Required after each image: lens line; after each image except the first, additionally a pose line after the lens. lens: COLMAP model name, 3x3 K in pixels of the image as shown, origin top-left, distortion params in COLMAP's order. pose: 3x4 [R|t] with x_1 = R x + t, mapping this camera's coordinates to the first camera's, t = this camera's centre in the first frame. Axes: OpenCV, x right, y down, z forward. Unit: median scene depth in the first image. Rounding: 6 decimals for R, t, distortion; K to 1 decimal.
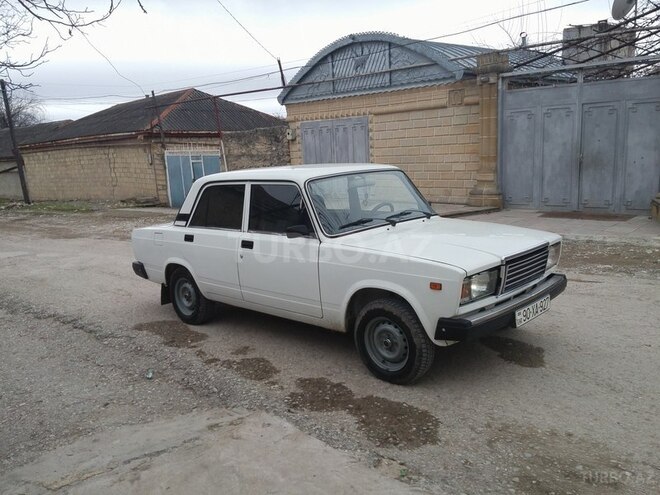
lens RADIAL K [[567.5, 0, 327.0], [0, 567.5, 248.9], [0, 0, 1]] dist [0.090164, -0.107669]
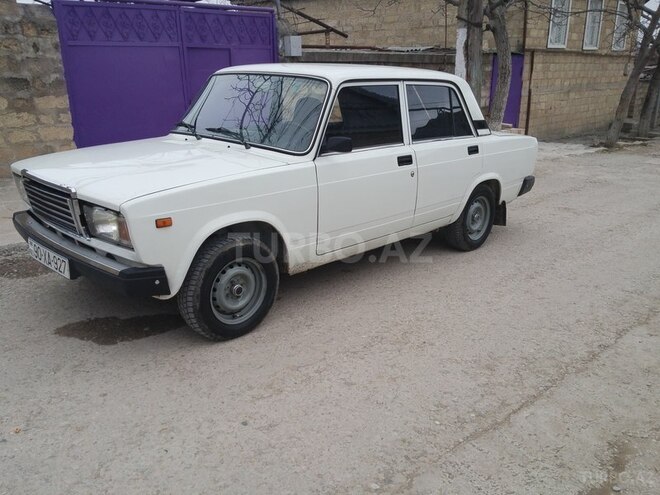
lens RADIAL K [[567.5, 0, 327.0], [0, 567.5, 248.9], [0, 0, 1]] dist [0.090164, -0.107669]
pose [[-0.032587, 0.351876, -0.935479, 0.729812], [-0.188482, 0.917019, 0.351498, -0.171603], [0.981536, 0.187775, 0.036439, 0.905729]]
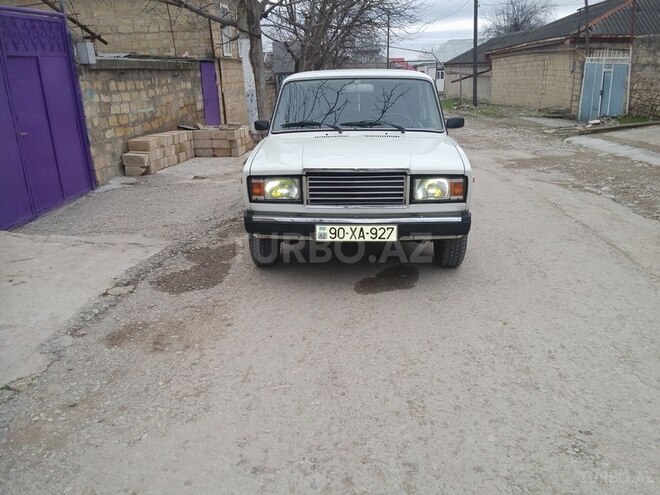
lens RADIAL K [[567.5, 0, 327.0], [0, 567.5, 248.9], [0, 0, 1]] dist [0.090164, -0.107669]
pose [[0.641085, 0.266626, -0.719667, 0.686247], [-0.155184, 0.963378, 0.218678, -0.046051], [0.751617, -0.028510, 0.658983, 0.226951]]
